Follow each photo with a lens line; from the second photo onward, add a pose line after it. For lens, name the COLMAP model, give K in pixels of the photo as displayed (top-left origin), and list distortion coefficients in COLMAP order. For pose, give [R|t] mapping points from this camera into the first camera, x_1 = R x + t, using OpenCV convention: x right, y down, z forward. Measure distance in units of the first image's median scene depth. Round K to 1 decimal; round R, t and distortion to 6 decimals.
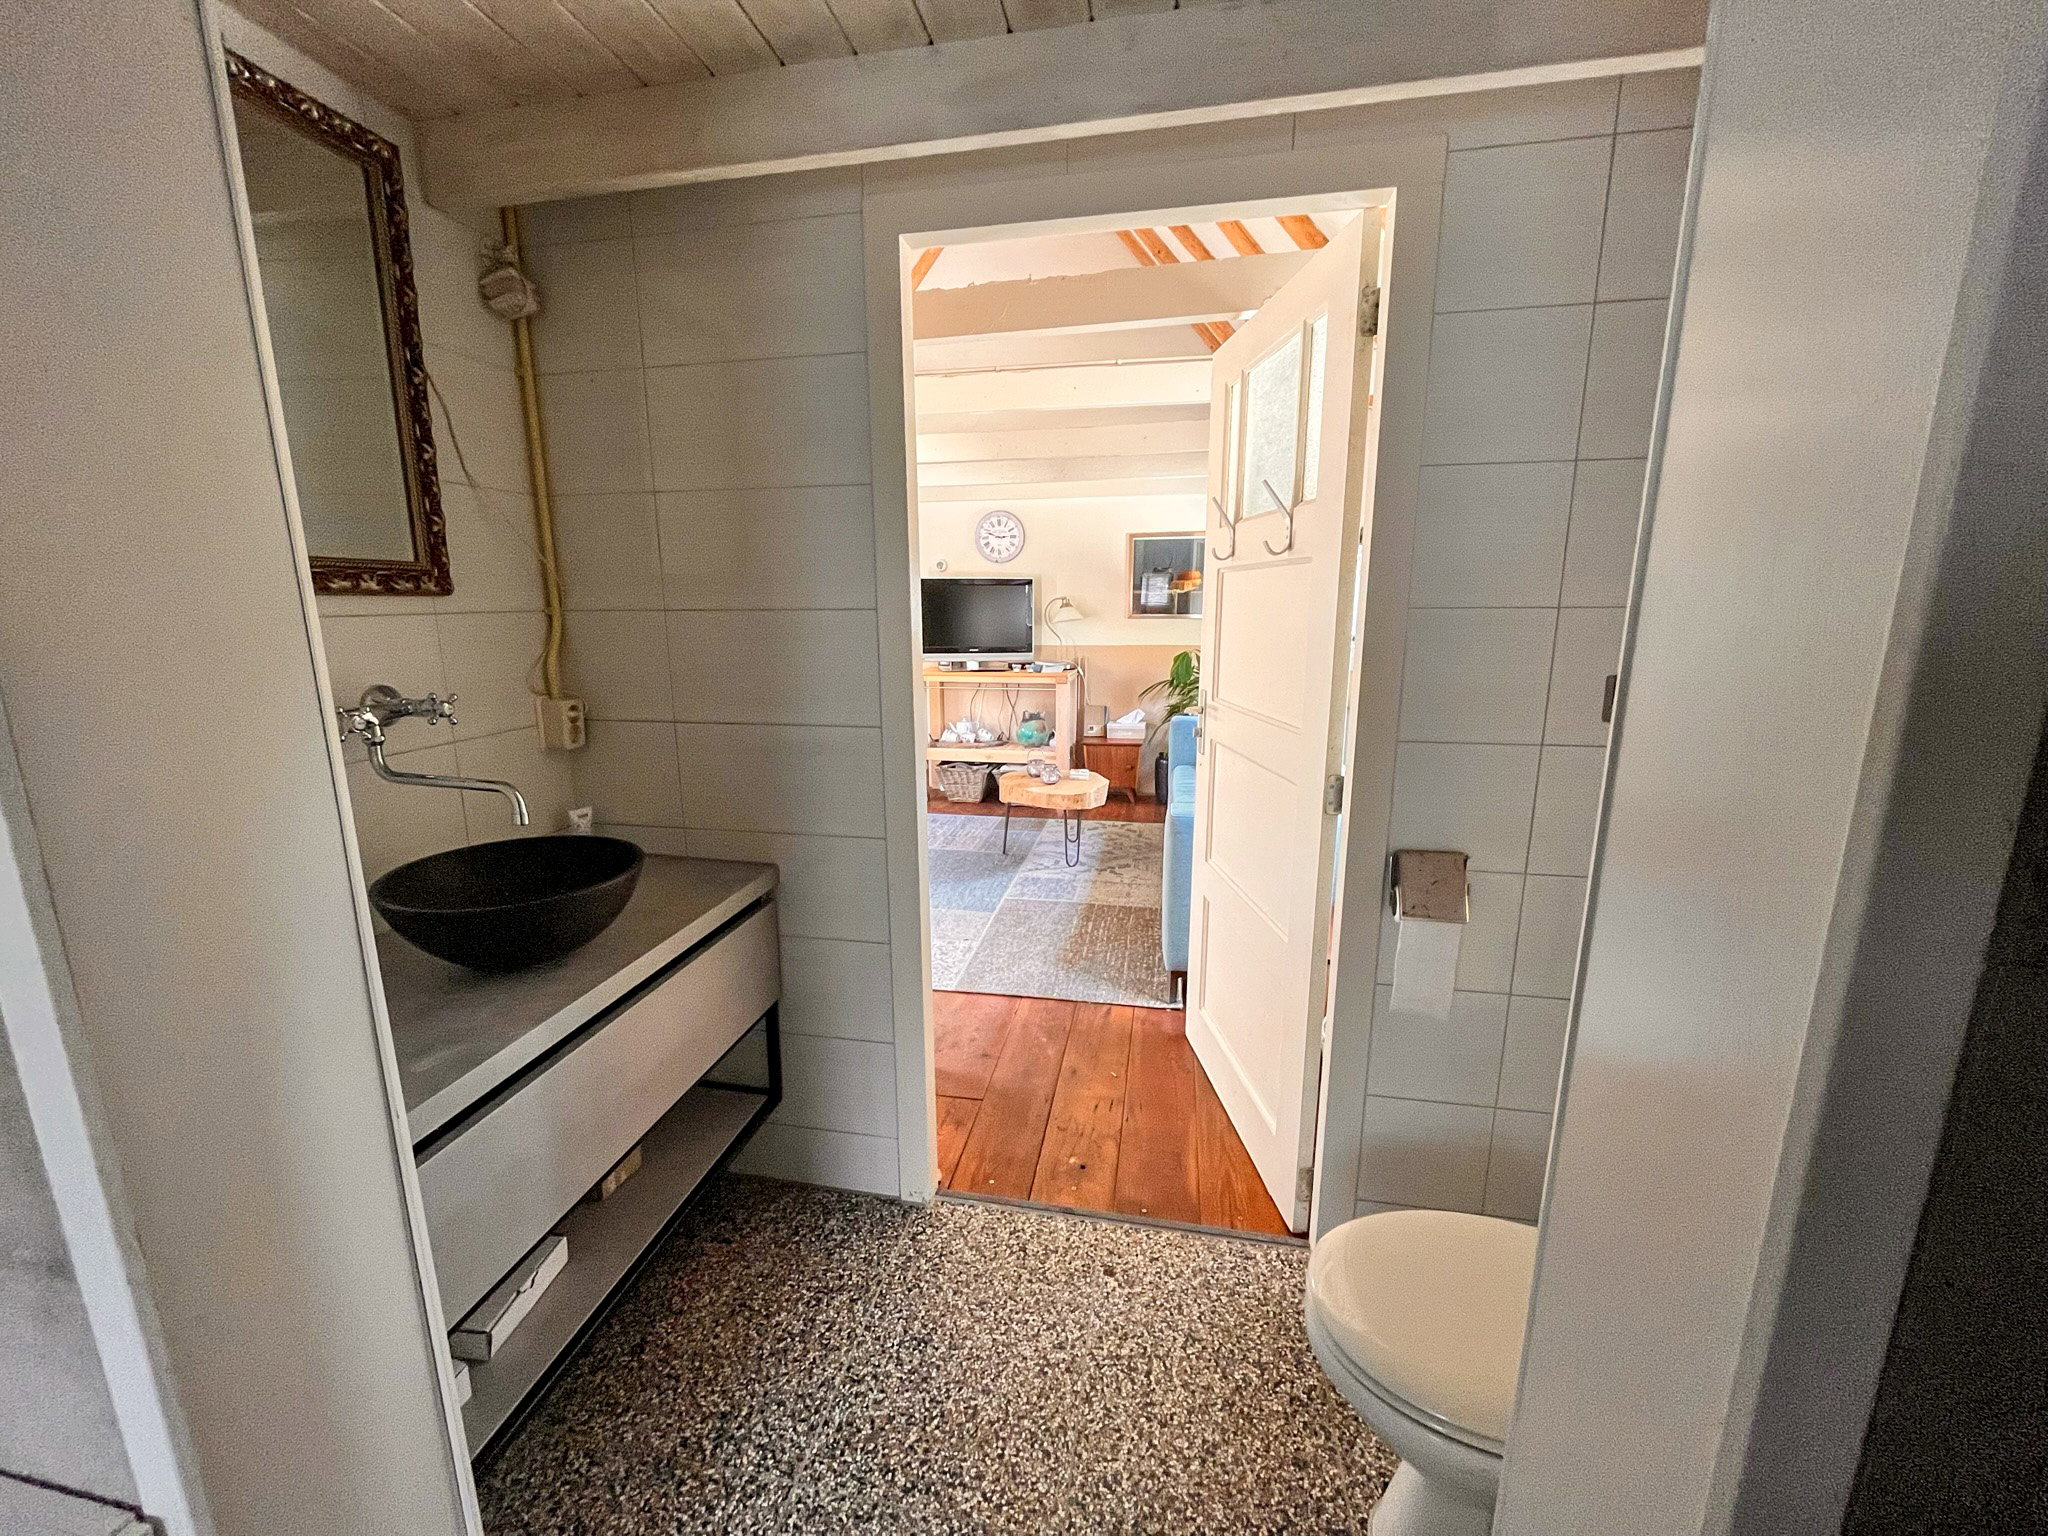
lens RADIAL K [[823.4, 0, 1022.1], [0, 823.4, 769.1], [0, 0, 1]] dist [0.001383, 0.000053]
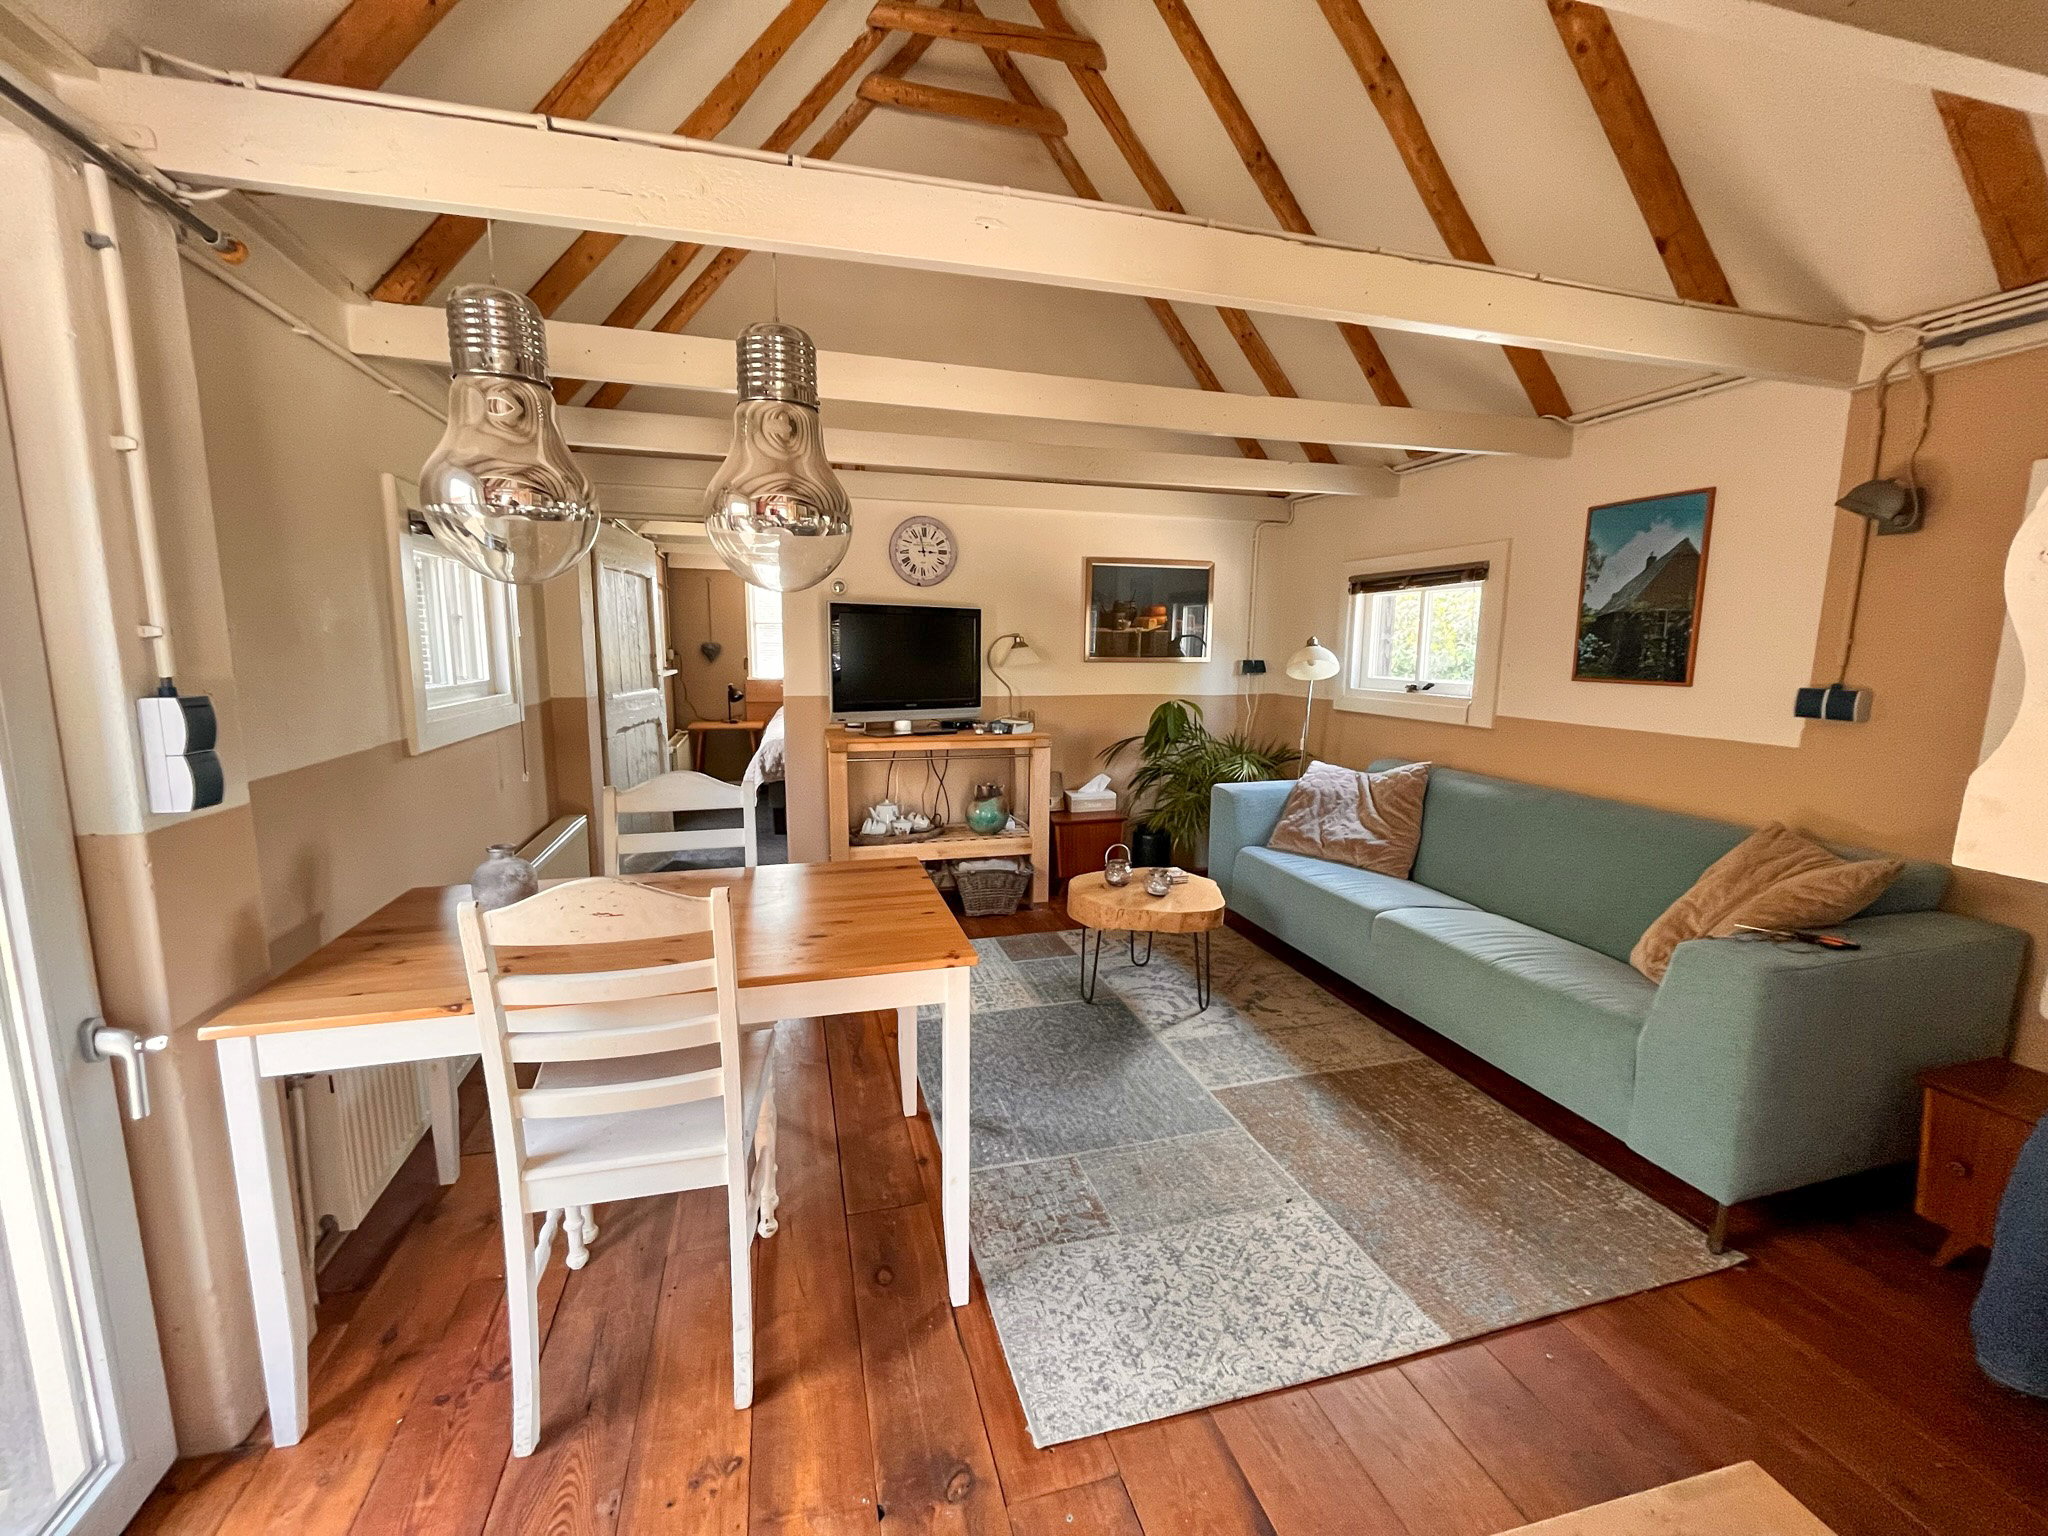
lens RADIAL K [[823.4, 0, 1024.5], [0, 823.4, 766.4], [0, 0, 1]] dist [0.001383, 0.000053]
pose [[0.889837, -0.054790, 0.452977, -1.185793], [0.076830, 0.996581, -0.030385, -0.248938], [-0.449764, 0.061840, 0.891004, 1.283465]]
